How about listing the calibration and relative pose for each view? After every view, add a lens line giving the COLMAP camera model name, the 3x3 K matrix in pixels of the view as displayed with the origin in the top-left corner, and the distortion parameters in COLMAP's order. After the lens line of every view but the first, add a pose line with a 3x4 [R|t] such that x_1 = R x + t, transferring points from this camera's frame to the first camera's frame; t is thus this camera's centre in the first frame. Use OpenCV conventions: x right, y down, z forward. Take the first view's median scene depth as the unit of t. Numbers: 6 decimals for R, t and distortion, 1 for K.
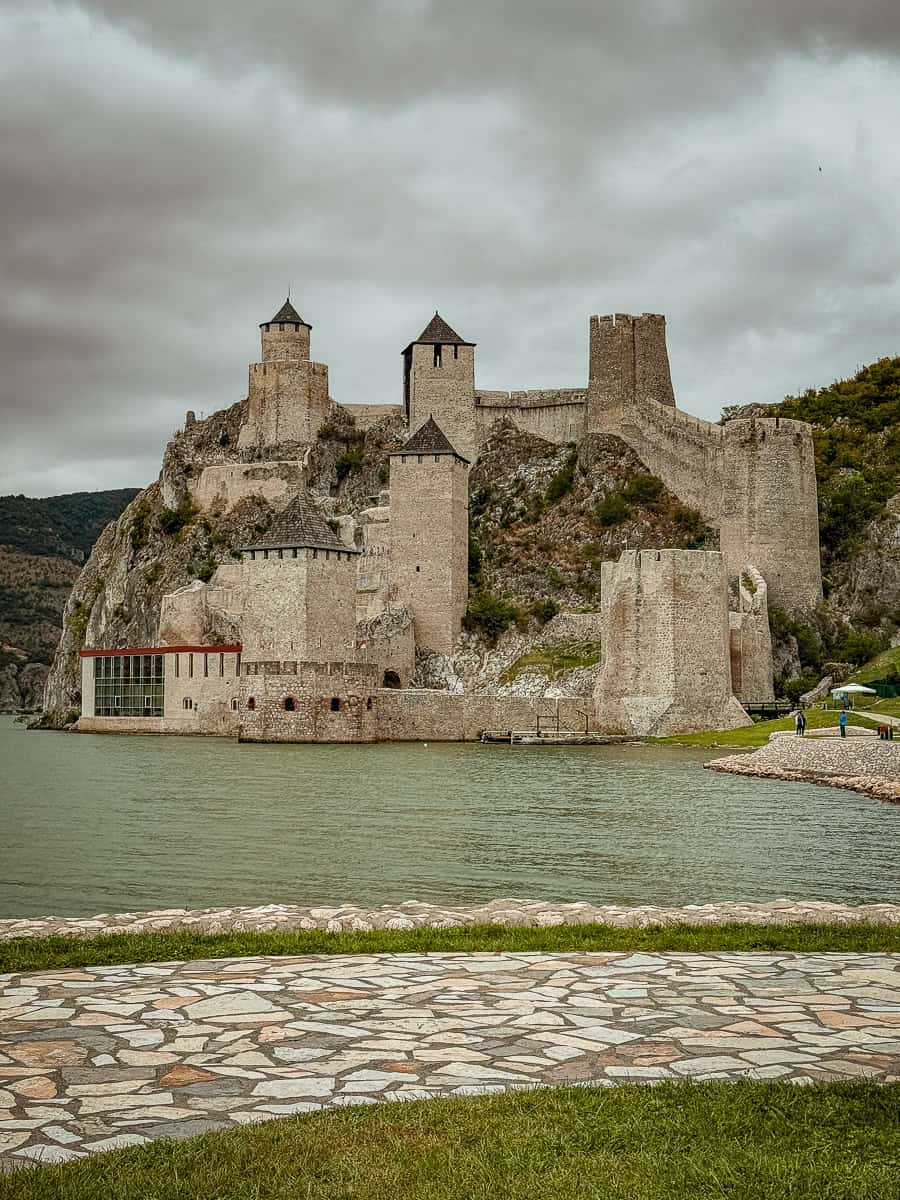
lens RADIAL K [[1698.8, 0, 450.0], [0, 1698.8, 600.0], [0, 0, 1]] dist [0.050234, 0.082838]
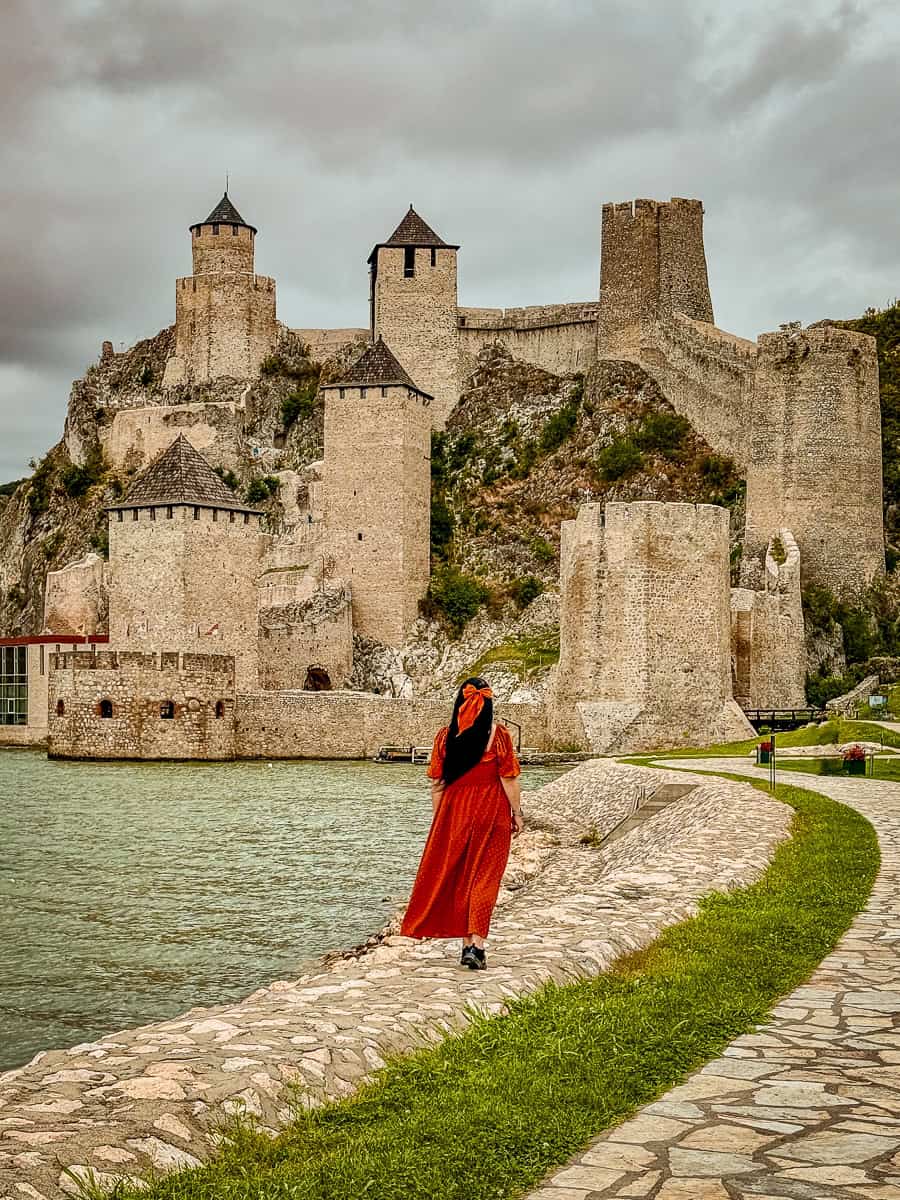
lens RADIAL K [[1953.6, 0, 391.5], [0, 1953.6, 755.5], [0, 0, 1]] dist [0.057103, 0.086975]
pose [[0.996261, 0.006522, -0.086151, 0.070673], [0.000583, 0.996617, 0.082187, 0.007550], [0.086396, -0.081930, 0.992886, 0.104843]]
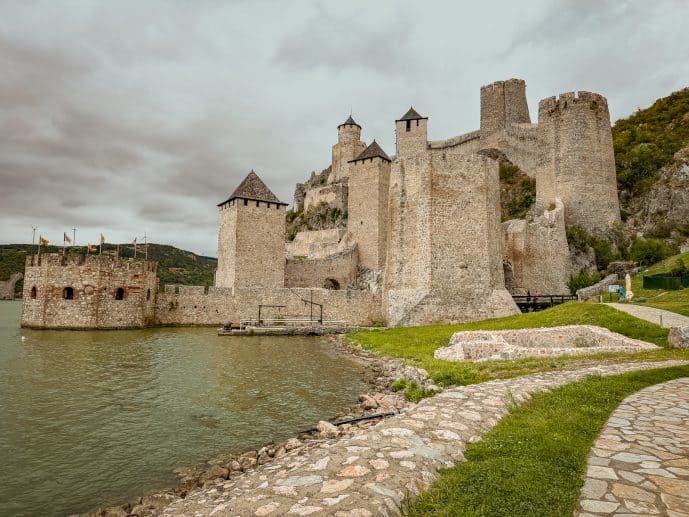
lens RADIAL K [[461.1, 0, 354.3], [0, 461.1, 255.8], [0, 0, 1]] dist [0.085637, -0.145824]
pose [[0.930580, -0.029531, -0.364897, 0.143730], [0.014215, 0.998904, -0.044589, 0.036269], [0.365814, 0.036307, 0.929980, 0.533312]]
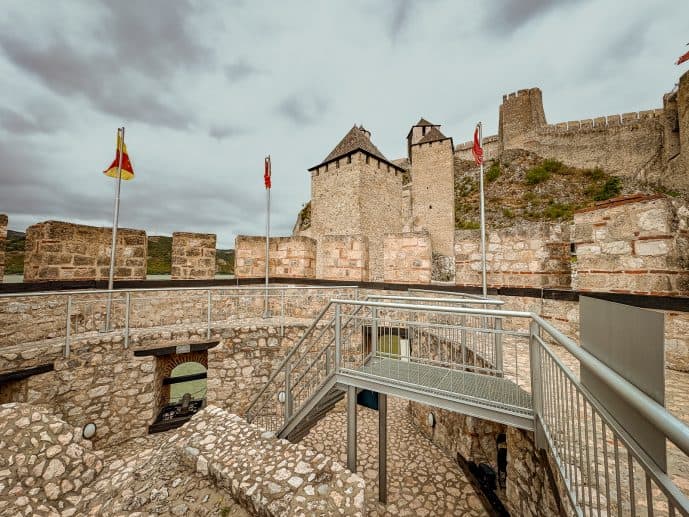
lens RADIAL K [[270.6, 0, 344.5], [0, 270.6, 258.5], [0, 0, 1]] dist [-0.014248, -0.000058]
pose [[0.981722, -0.011777, -0.189958, -0.051720], [0.013425, 0.999883, 0.007394, 0.029831], [0.189848, -0.009809, 0.981764, 0.690915]]
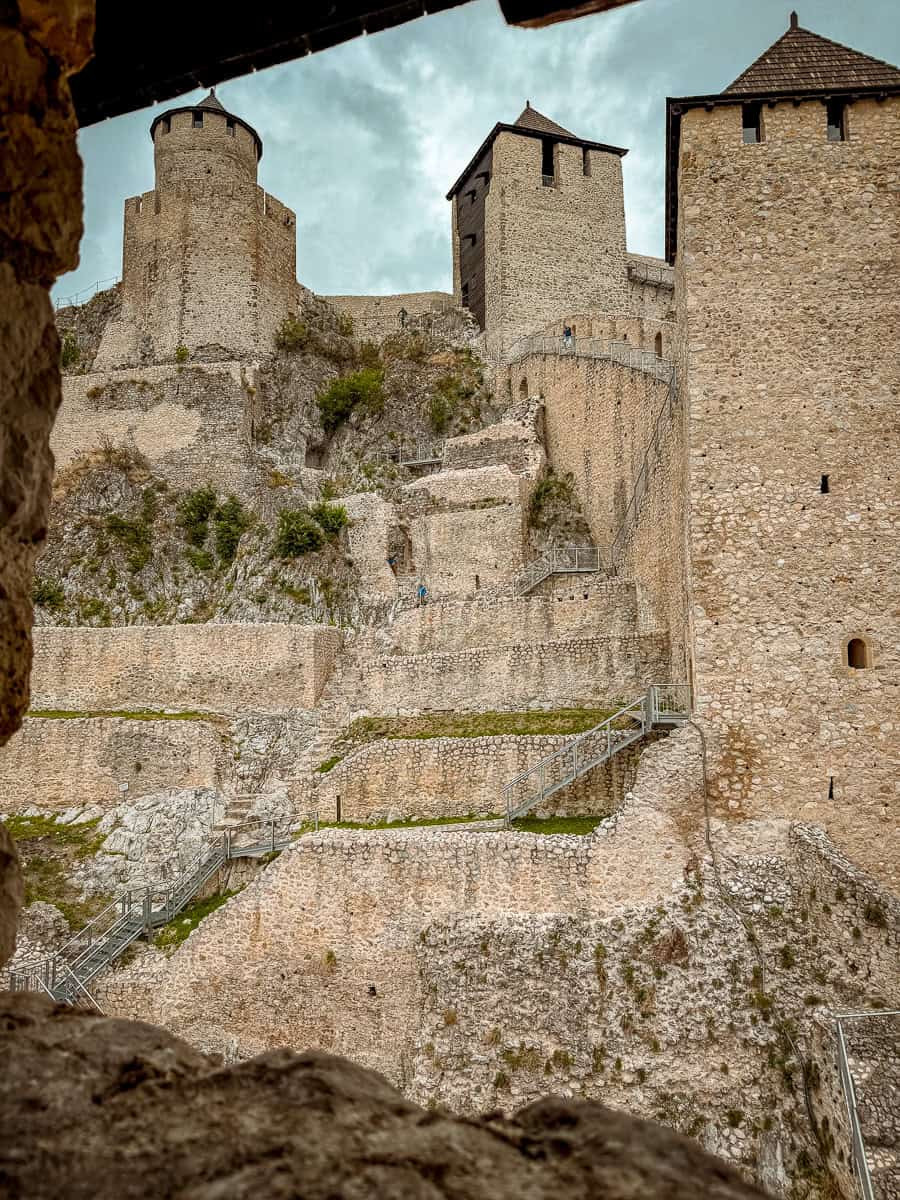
lens RADIAL K [[842.0, 0, 450.8], [0, 842.0, 608.9], [0, 0, 1]] dist [0.088237, -0.135193]
pose [[0.986361, 0.007252, 0.164434, -0.078388], [-0.000948, 0.999263, -0.038380, -0.018965], [-0.164591, 0.037701, 0.985641, 0.882786]]
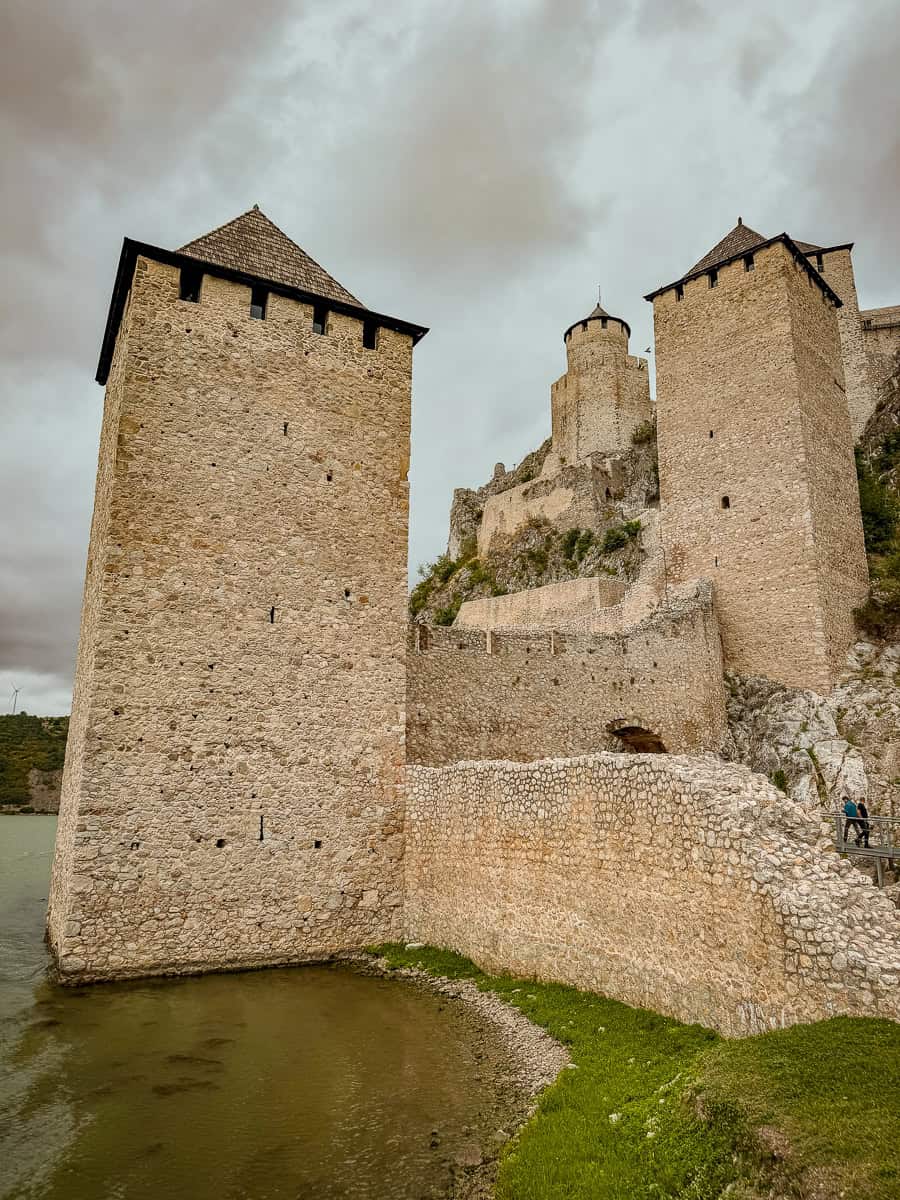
lens RADIAL K [[819.1, 0, 454.3], [0, 819.1, 606.5], [0, 0, 1]] dist [0.123450, -0.231937]
pose [[0.876979, -0.112862, -0.467088, 0.016157], [0.026157, 0.981798, -0.188119, 0.045047], [0.479817, 0.152758, 0.863968, 0.761429]]
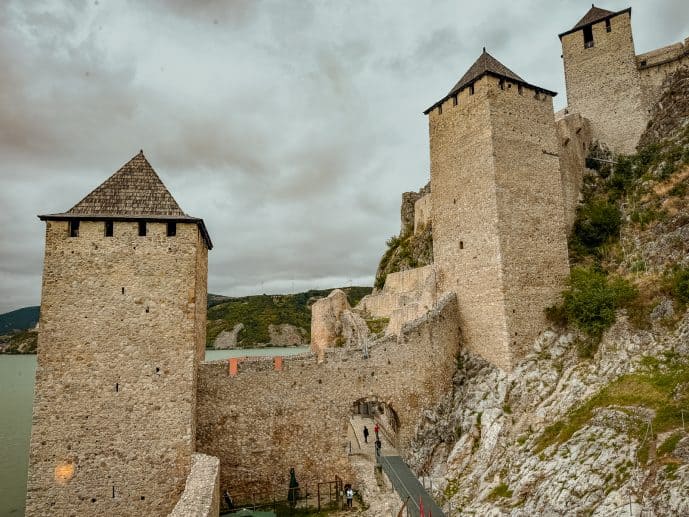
lens RADIAL K [[483.5, 0, 346.0], [0, 483.5, 260.7], [0, 0, 1]] dist [0.088237, -0.135193]
pose [[0.684400, -0.137355, -0.716052, 0.091251], [0.068958, 0.989887, -0.123974, 0.010084], [0.725839, 0.035470, 0.686950, 0.797736]]
